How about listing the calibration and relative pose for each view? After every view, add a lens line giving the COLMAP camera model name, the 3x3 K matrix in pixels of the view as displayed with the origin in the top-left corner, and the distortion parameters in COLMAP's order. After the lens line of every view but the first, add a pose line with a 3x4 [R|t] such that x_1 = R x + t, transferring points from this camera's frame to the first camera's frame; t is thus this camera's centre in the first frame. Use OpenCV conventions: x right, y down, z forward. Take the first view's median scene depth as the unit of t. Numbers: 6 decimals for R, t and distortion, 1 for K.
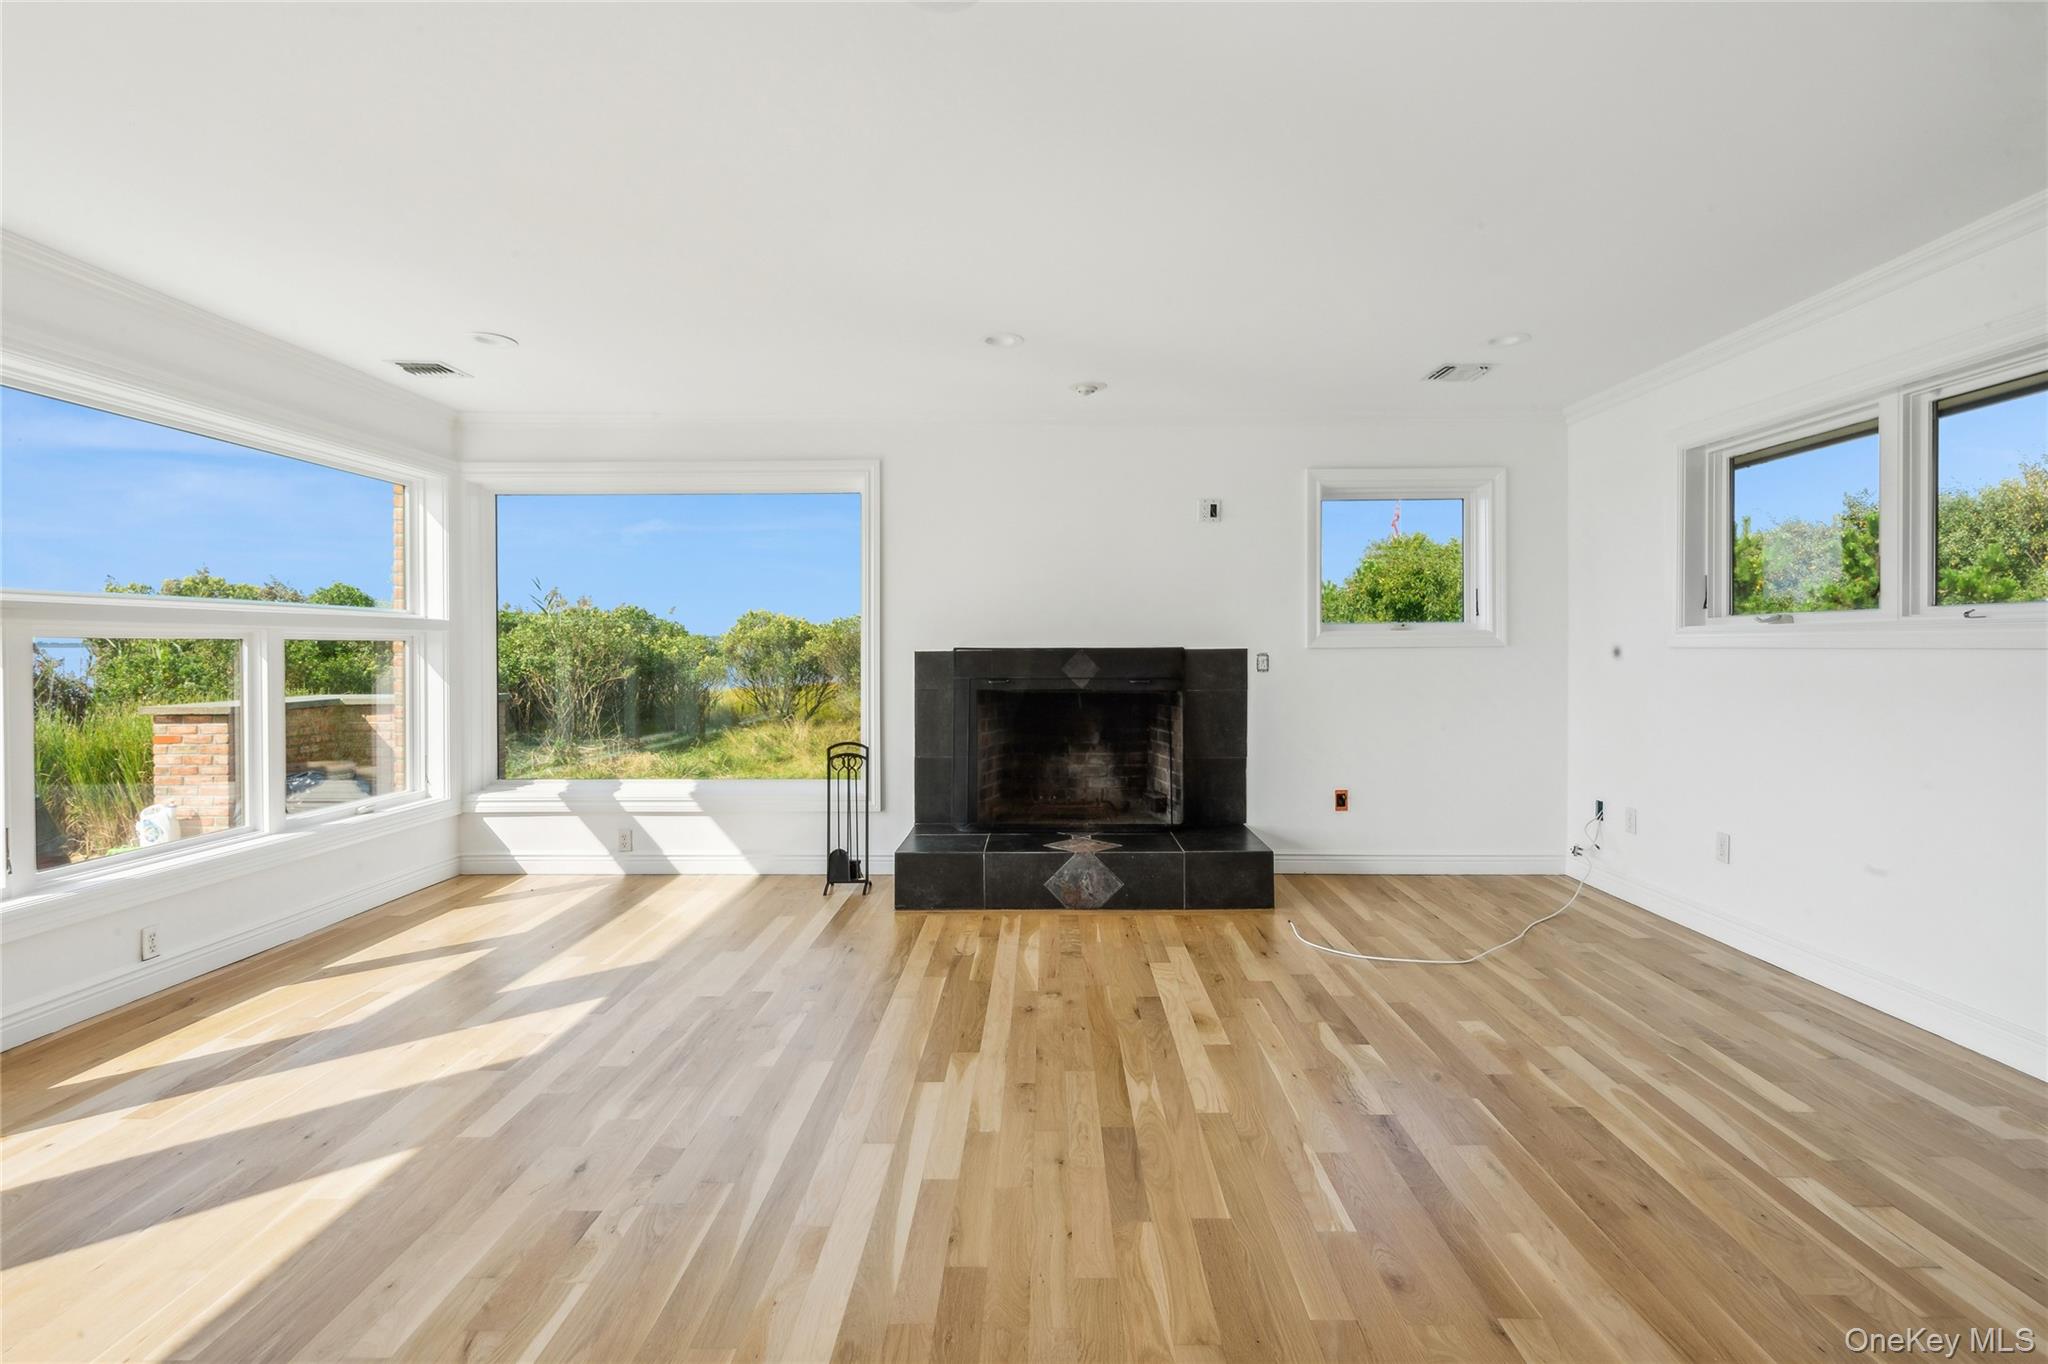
lens RADIAL K [[951.8, 0, 1031.5], [0, 951.8, 659.2], [0, 0, 1]] dist [-0.001620, 0.000000]
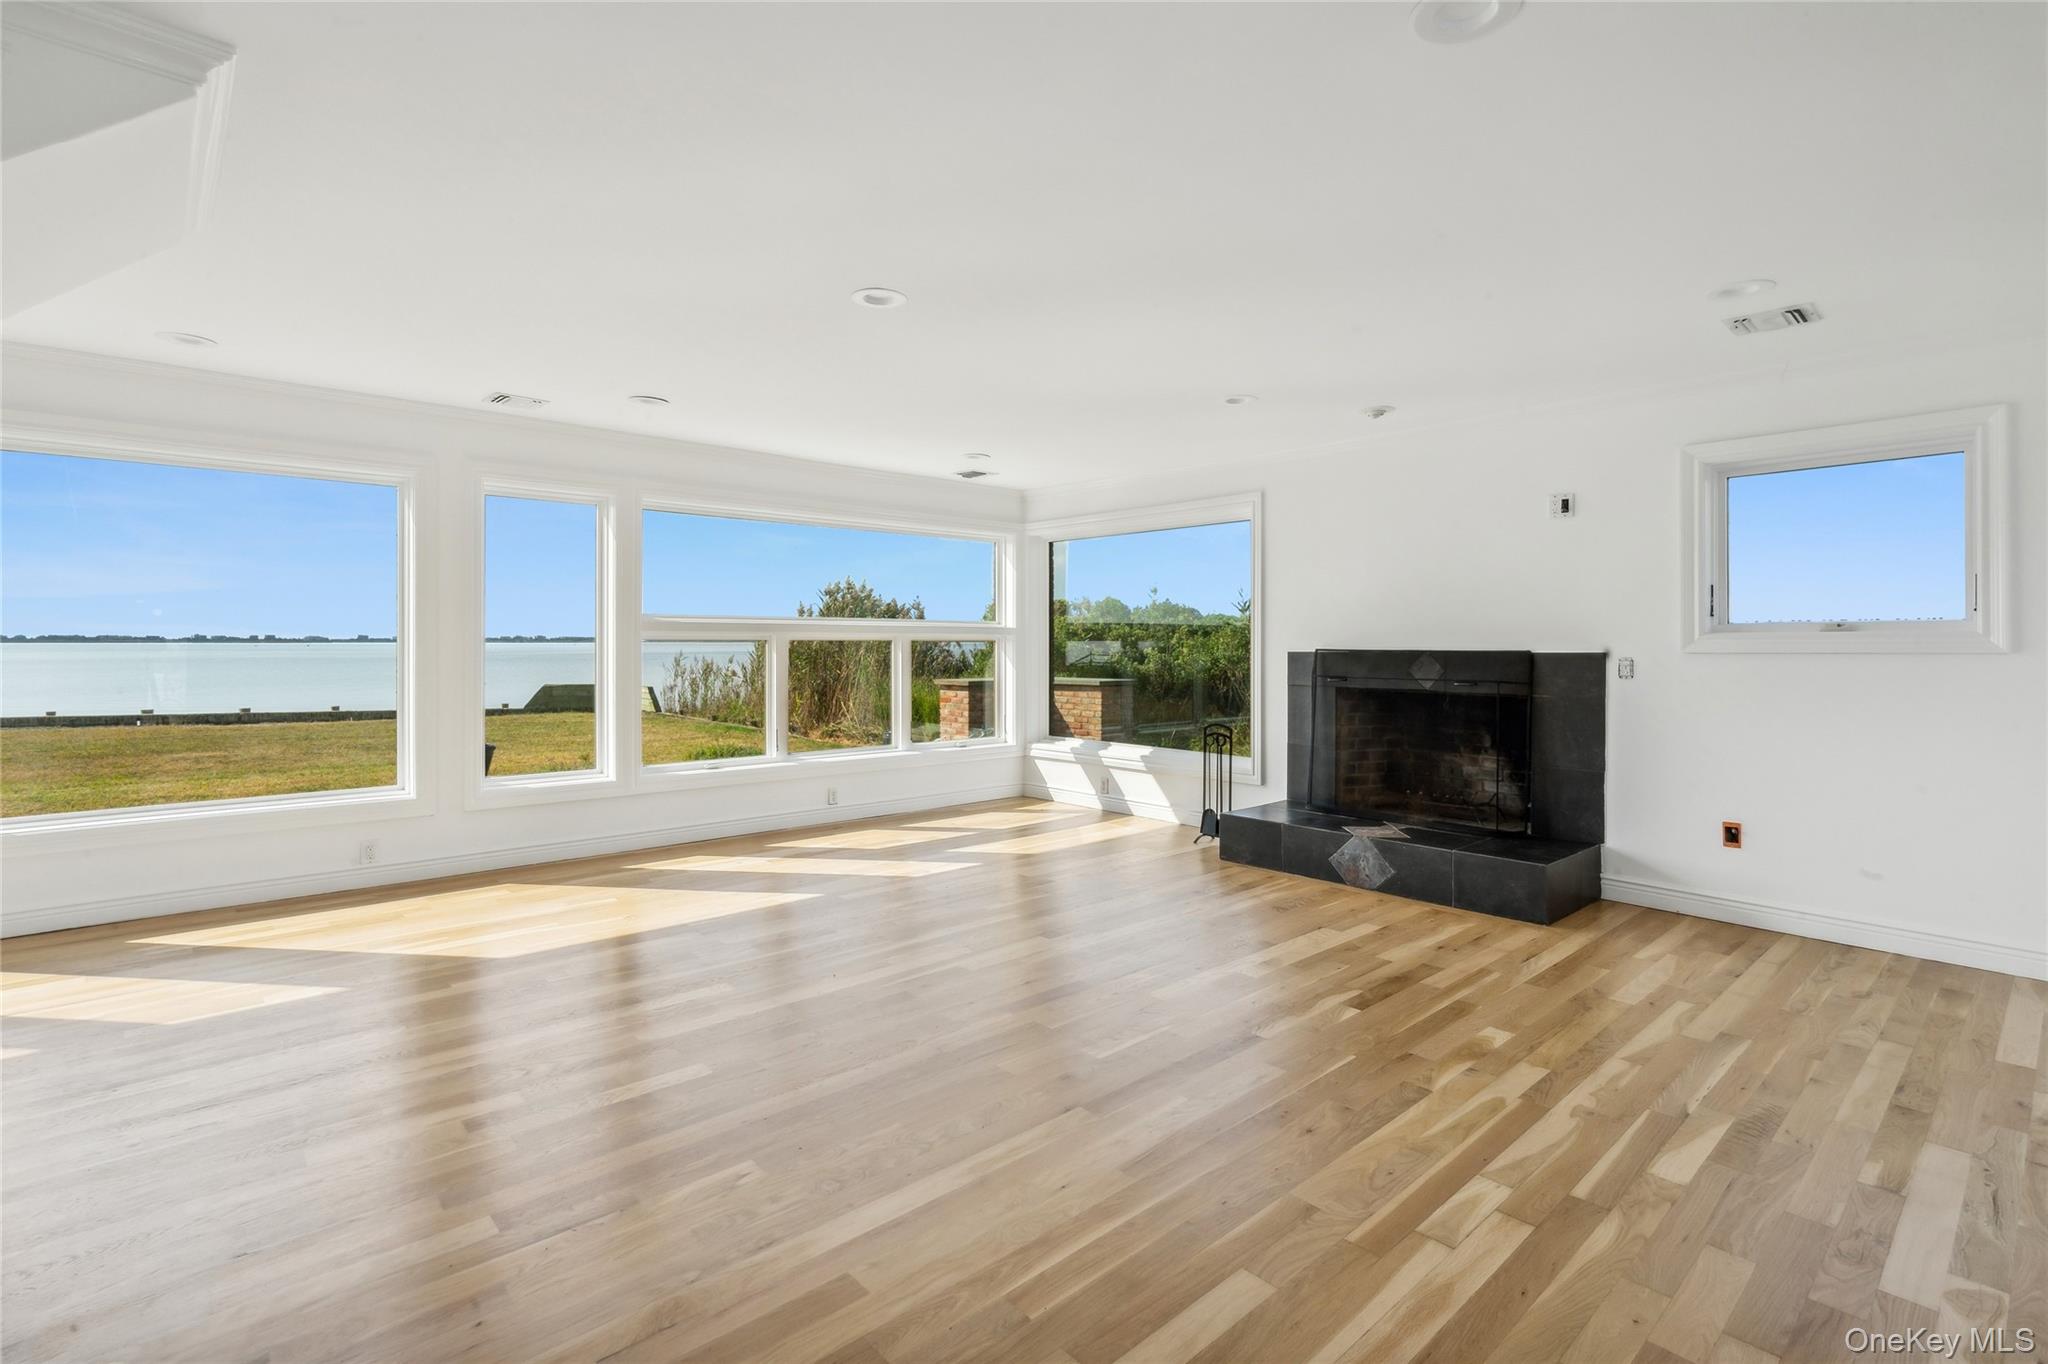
lens RADIAL K [[951.8, 0, 1031.5], [0, 951.8, 659.2], [0, 0, 1]] dist [-0.001620, 0.000000]
pose [[0.680045, 0.016611, -0.732982, 0.539320], [-0.012961, 0.999859, 0.010634, -0.007761], [0.733056, 0.002269, 0.680165, -0.025411]]
